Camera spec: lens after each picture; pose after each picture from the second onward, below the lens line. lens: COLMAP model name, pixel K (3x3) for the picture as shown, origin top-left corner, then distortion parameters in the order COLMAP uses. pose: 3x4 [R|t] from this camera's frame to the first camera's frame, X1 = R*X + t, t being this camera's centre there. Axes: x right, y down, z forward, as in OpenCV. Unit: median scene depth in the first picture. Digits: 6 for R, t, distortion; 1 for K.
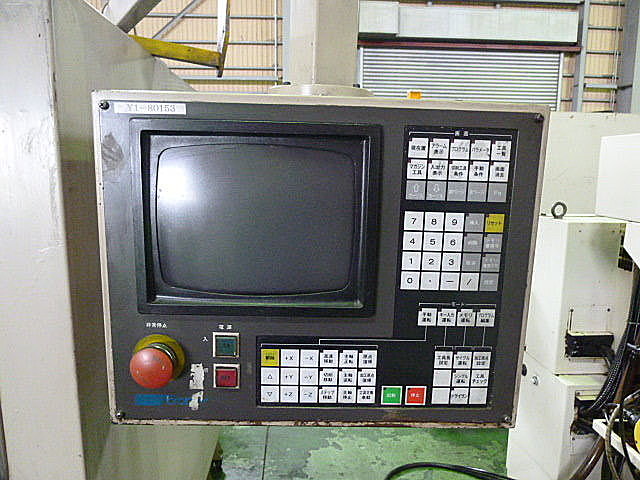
lens RADIAL K [[483.7, 0, 320.0], [0, 483.7, 240.0], [0, 0, 1]] dist [-0.026516, 0.002429]
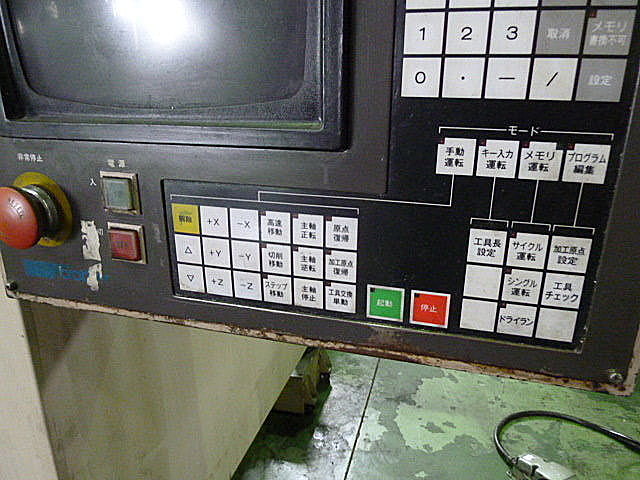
lens RADIAL K [[483.7, 0, 320.0], [0, 483.7, 240.0], [0, 0, 1]] dist [-0.026516, 0.002429]
pose [[0.951868, 0.077712, -0.296493, 0.241195], [-0.032496, 0.987459, 0.154493, 0.170489], [0.304781, -0.137422, 0.942456, 0.473312]]
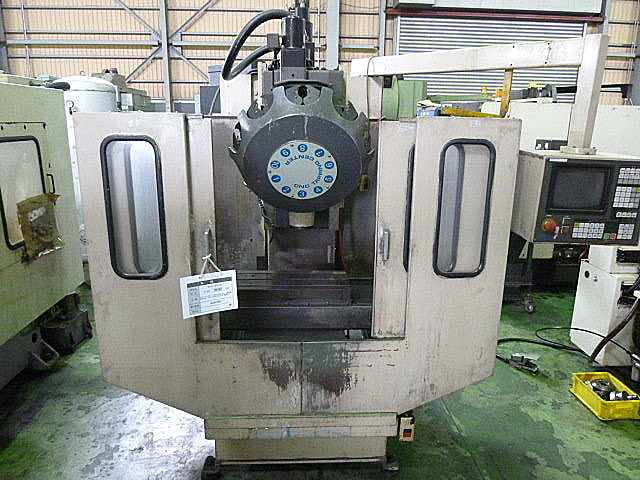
lens RADIAL K [[483.7, 0, 320.0], [0, 483.7, 240.0], [0, 0, 1]] dist [-0.026516, 0.002429]
pose [[0.999972, 0.006797, -0.003110, -2.081680], [-0.006495, 0.996047, 0.088590, 0.040727], [0.003700, -0.088568, 0.996063, -2.728817]]
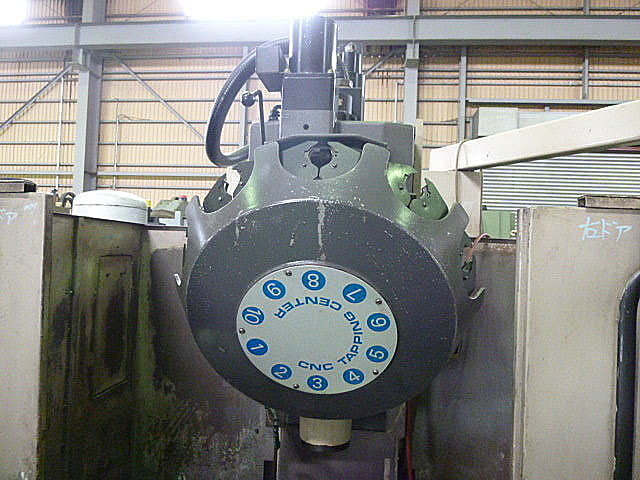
lens RADIAL K [[483.7, 0, 320.0], [0, 483.7, 240.0], [0, 0, 1]] dist [-0.026516, 0.002429]
pose [[0.986836, 0.026744, -0.159498, -1.954663], [-0.055610, 0.982207, -0.179377, -0.205987], [0.151863, 0.185886, 0.970765, -0.263933]]
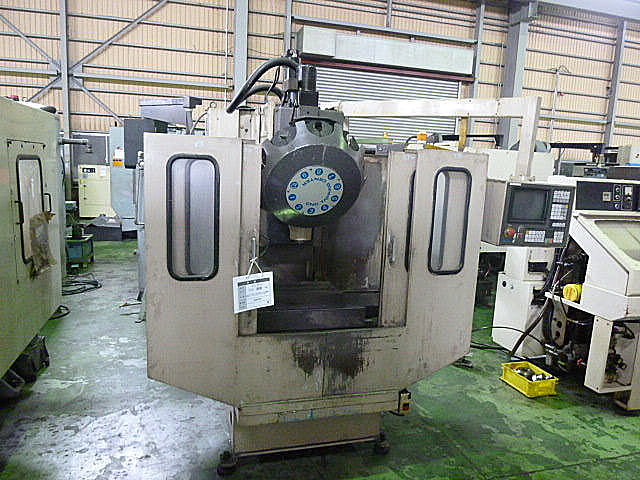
lens RADIAL K [[483.7, 0, 320.0], [0, 483.7, 240.0], [0, 0, 1]] dist [-0.026516, 0.002429]
pose [[0.973790, 0.001451, 0.227444, -3.372760], [-0.003064, 0.999973, 0.006738, 0.296535], [-0.227428, -0.007259, 0.973768, -3.430816]]
